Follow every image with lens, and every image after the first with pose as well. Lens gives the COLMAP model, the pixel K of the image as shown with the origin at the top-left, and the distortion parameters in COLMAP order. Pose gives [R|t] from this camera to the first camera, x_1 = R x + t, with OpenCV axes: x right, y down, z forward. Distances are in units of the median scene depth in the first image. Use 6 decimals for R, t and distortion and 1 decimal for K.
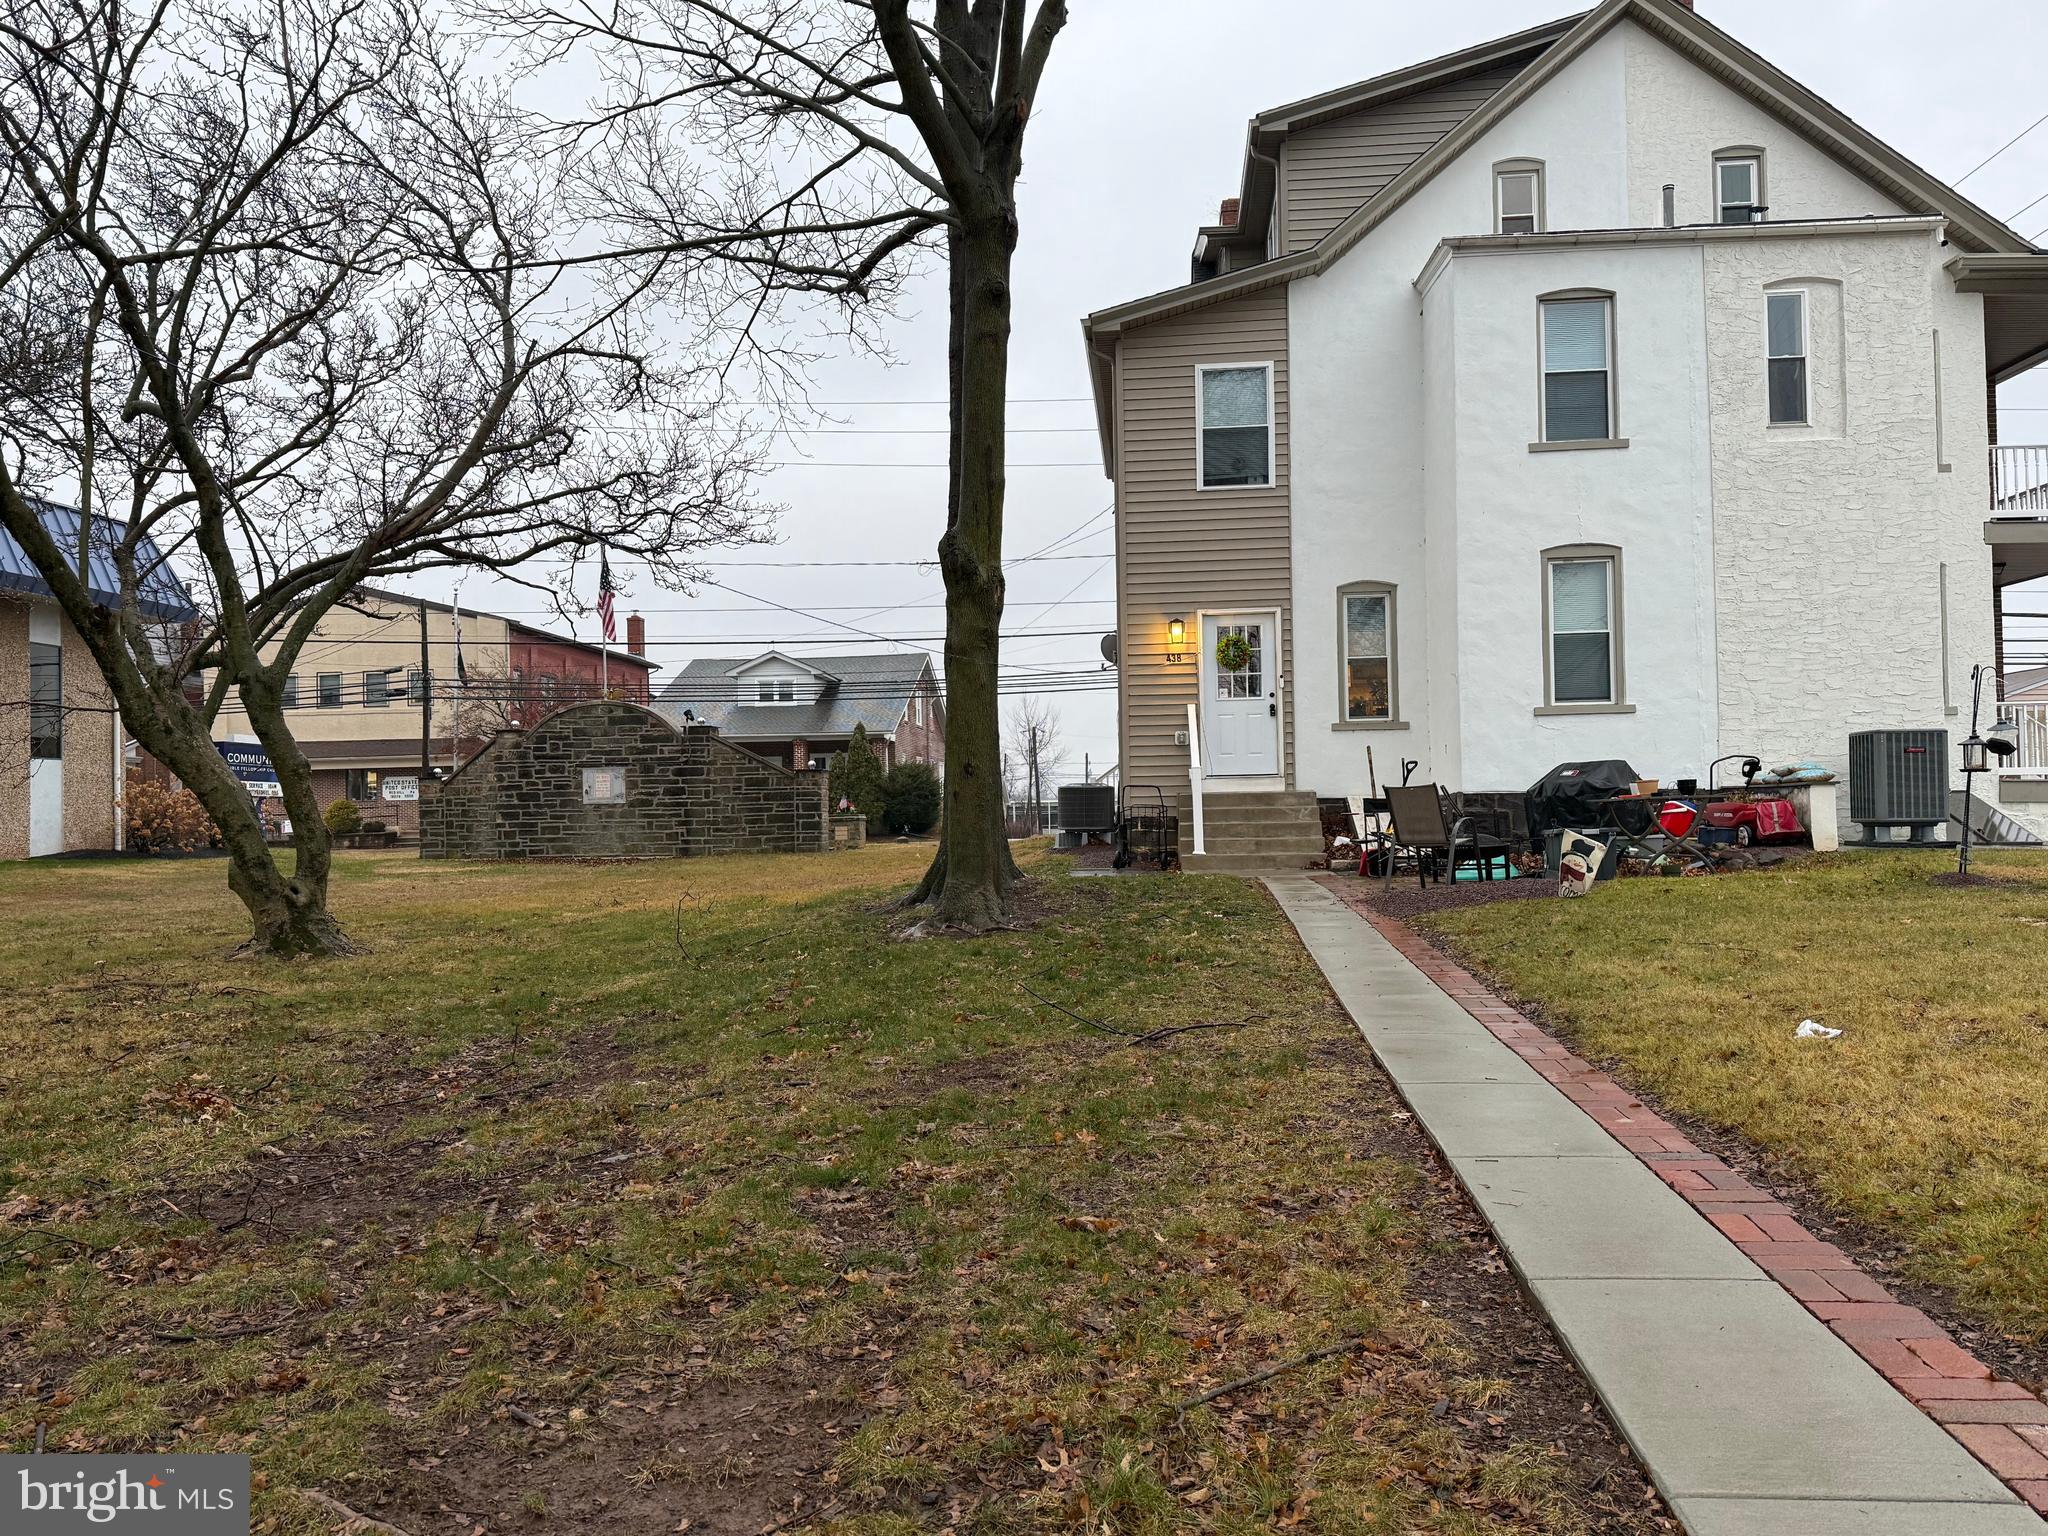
lens RADIAL K [[1609.7, 0, 1022.7], [0, 1609.7, 768.0], [0, 0, 1]] dist [0.000131, 0.000003]
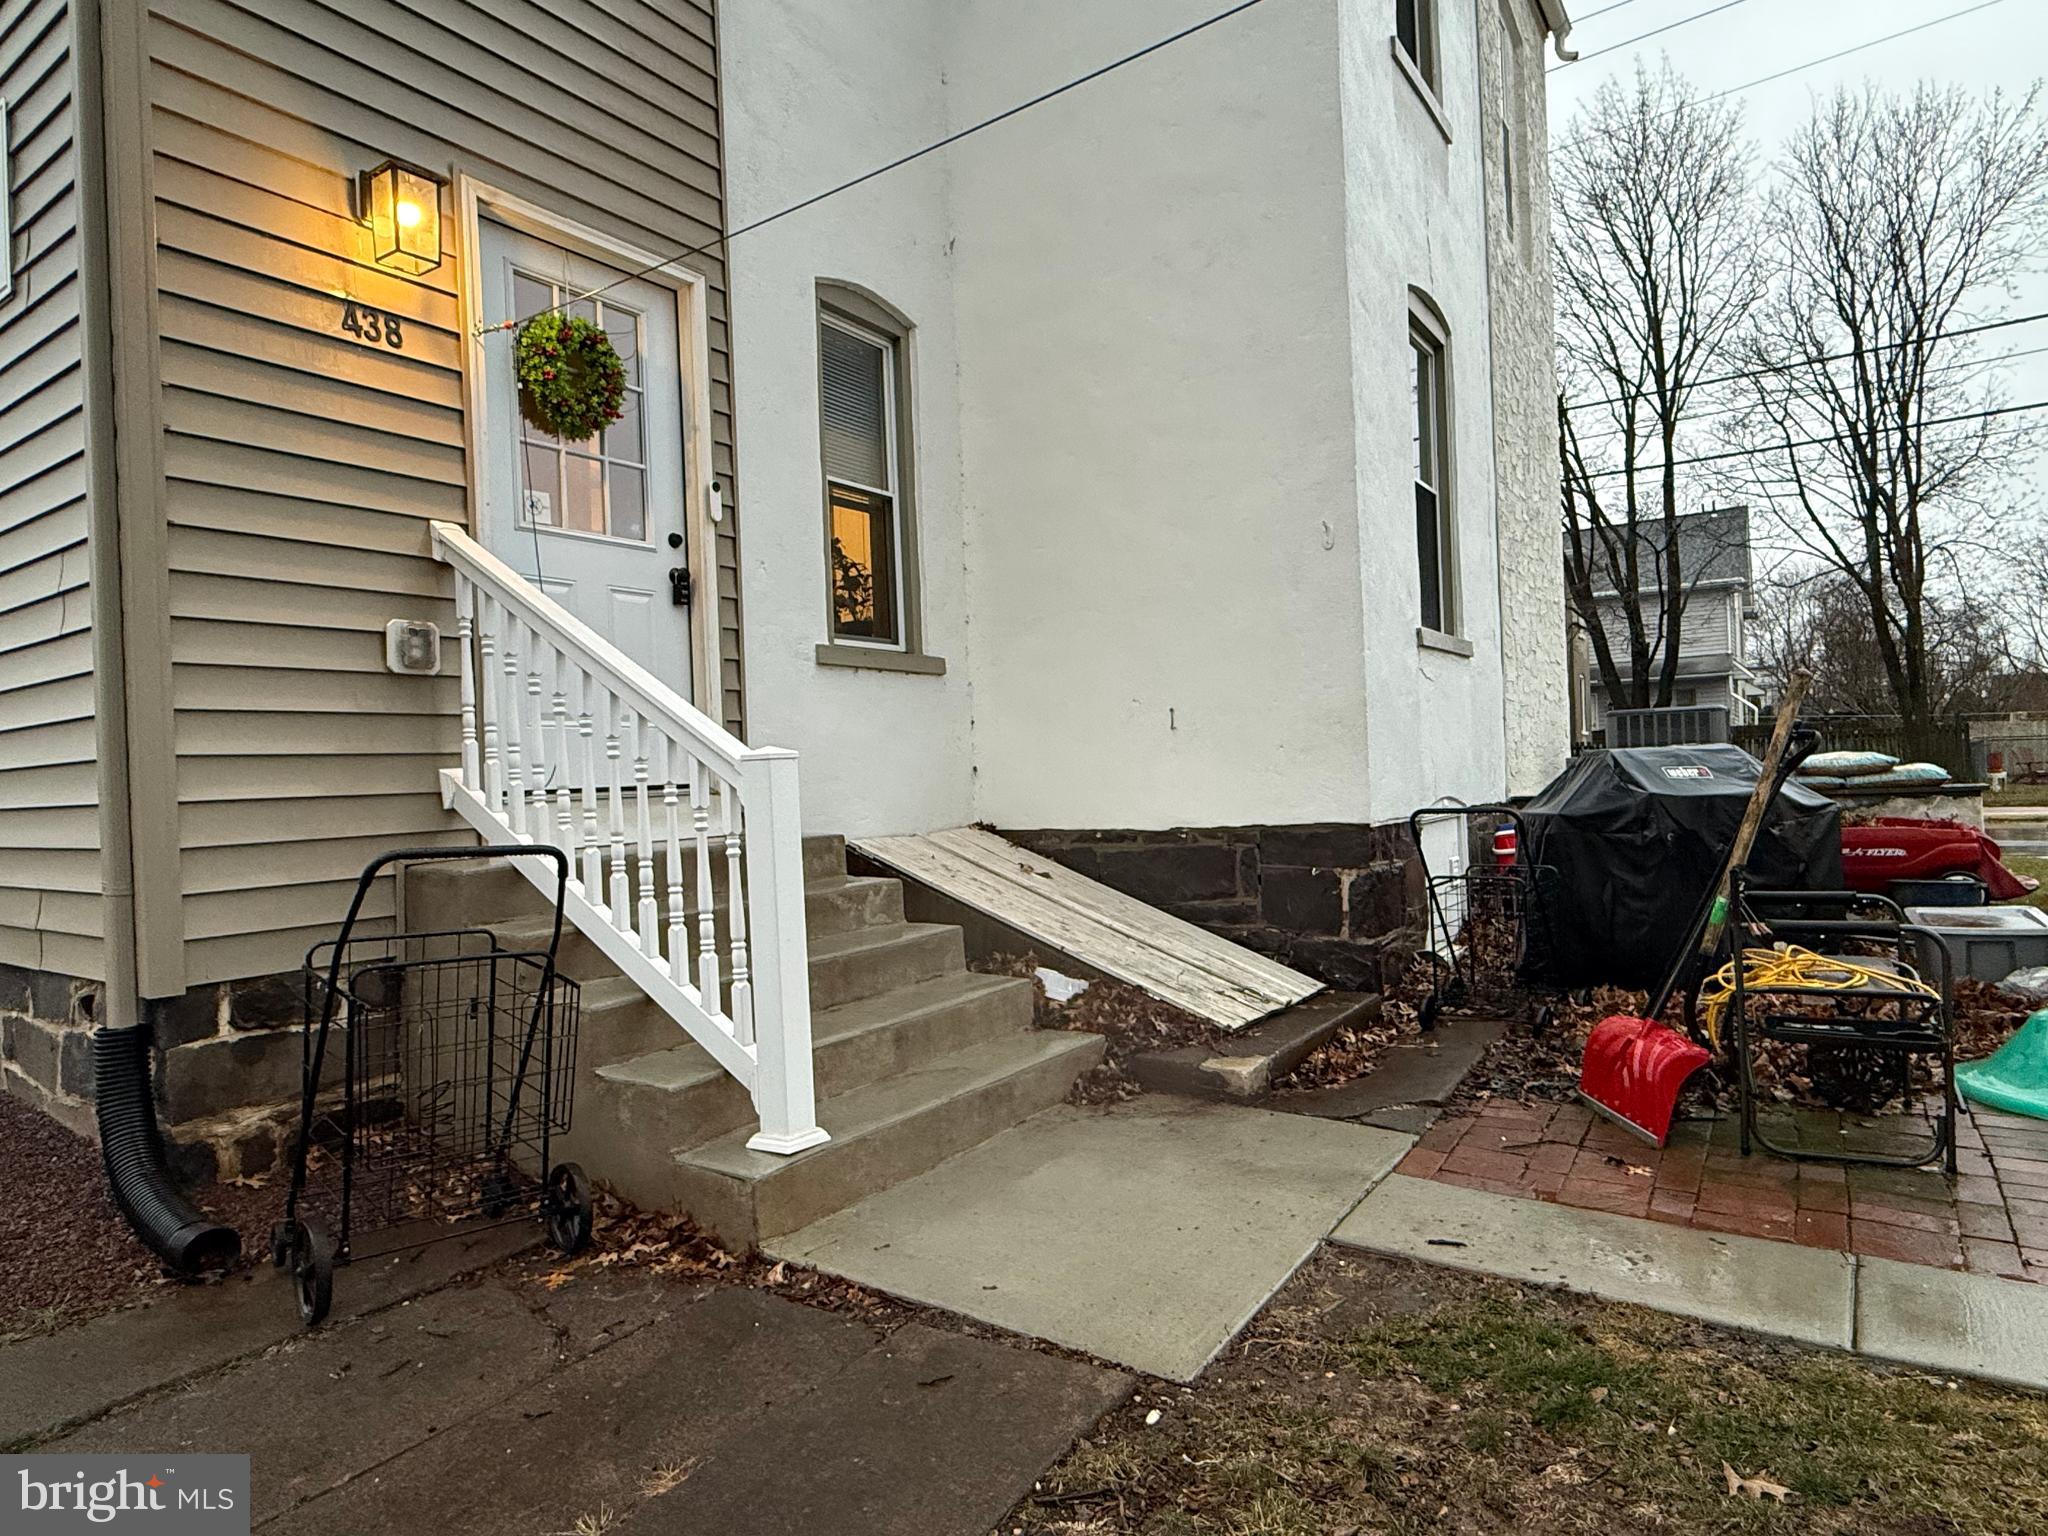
lens RADIAL K [[1160.4, 0, 1026.9], [0, 1160.4, 765.9], [0, 0, 1]] dist [0.000659, 0.000827]
pose [[0.496275, 0.007682, 0.868131, -0.012389], [0.011609, 0.999813, -0.015483, 0.004319], [-0.868088, 0.017762, 0.496093, 0.824372]]
